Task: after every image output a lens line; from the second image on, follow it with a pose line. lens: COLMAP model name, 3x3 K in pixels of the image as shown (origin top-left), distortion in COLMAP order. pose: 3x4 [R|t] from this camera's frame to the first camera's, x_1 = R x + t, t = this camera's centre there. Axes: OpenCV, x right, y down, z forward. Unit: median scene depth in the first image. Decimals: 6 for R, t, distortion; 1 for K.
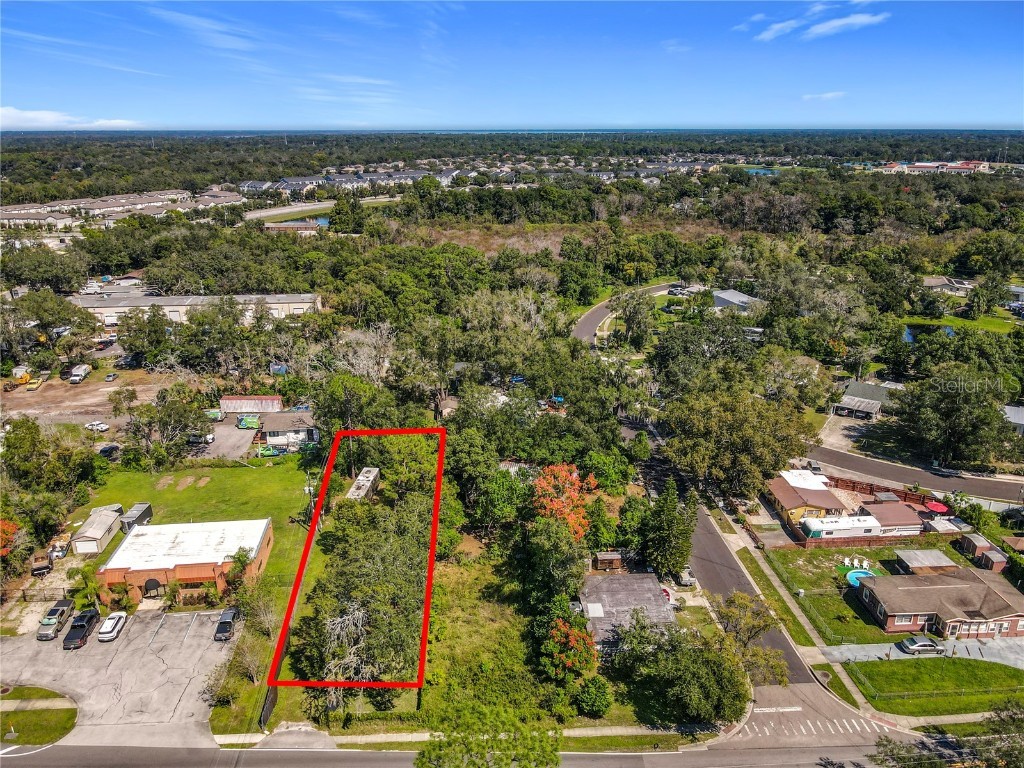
lens RADIAL K [[752.8, 0, 505.7], [0, 752.8, 386.7], [0, 0, 1]] dist [0.001663, 0.005335]
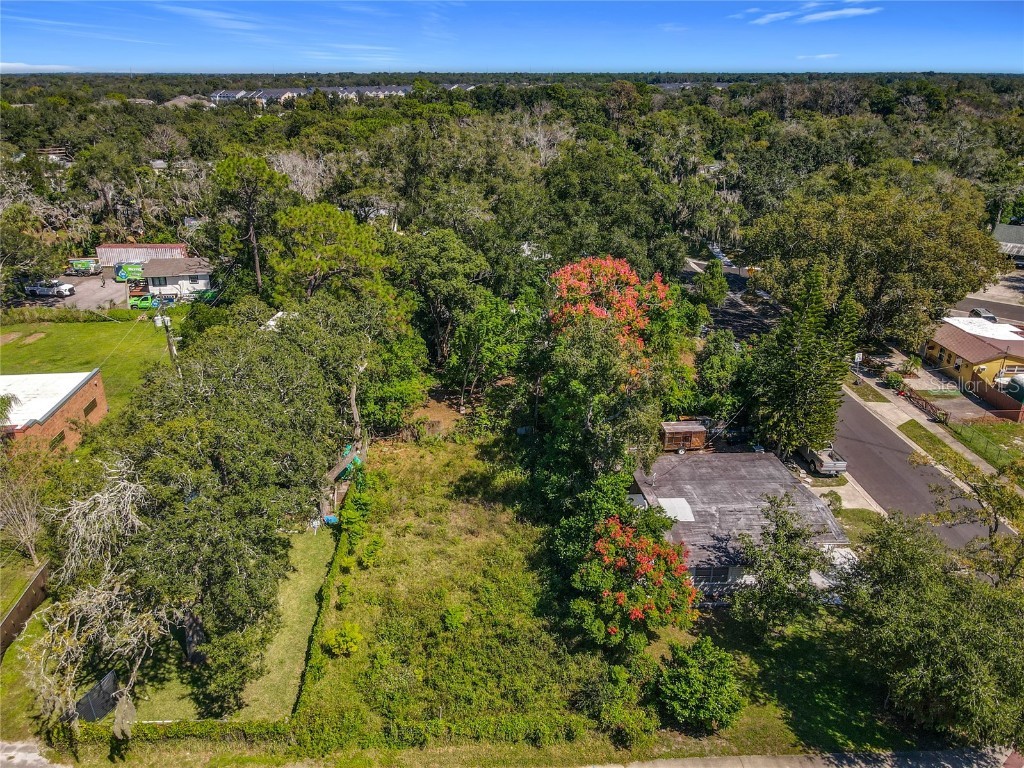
lens RADIAL K [[768.1, 0, 506.6], [0, 768.1, 387.7], [0, 0, 1]] dist [0.004890, 0.007210]
pose [[0.999995, 0.002591, -0.001931, 0.005686], [-0.002474, 0.998276, 0.058646, 0.153463], [0.002080, -0.058641, 0.998277, 0.406687]]
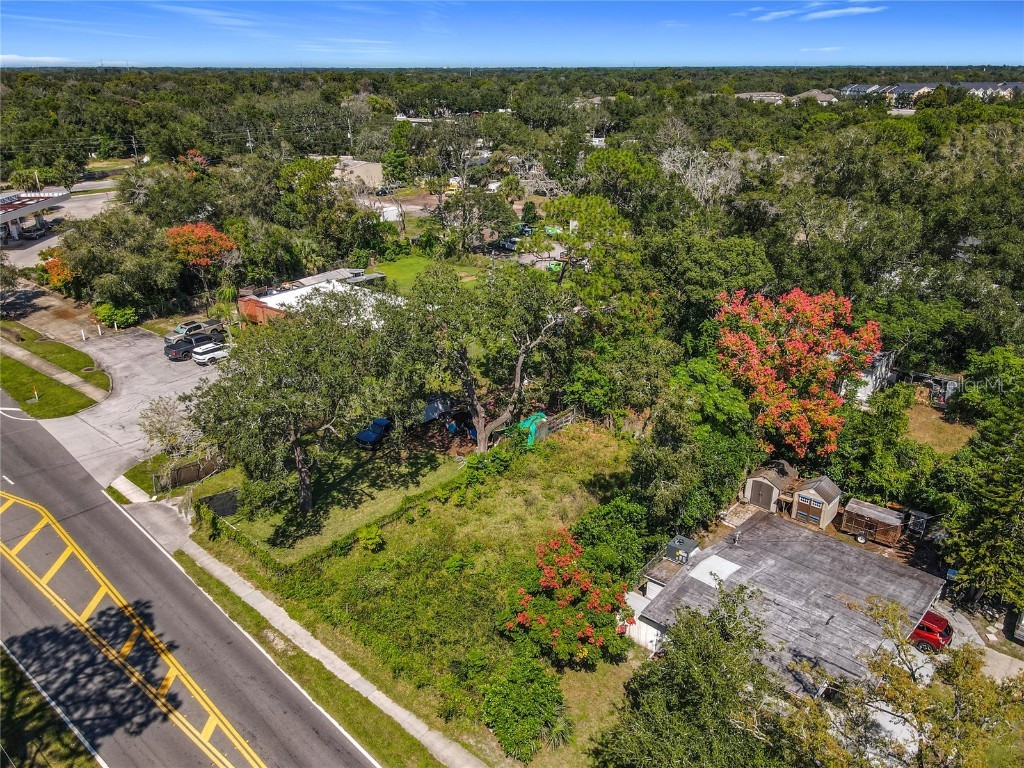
lens RADIAL K [[770.4, 0, 507.2], [0, 770.4, 383.0], [0, 0, 1]] dist [0.012457, 0.010296]
pose [[0.716663, 0.264969, -0.645124, 0.247334], [-0.225945, 0.963338, 0.144668, 0.124217], [0.659805, 0.042084, 0.750257, 0.470843]]
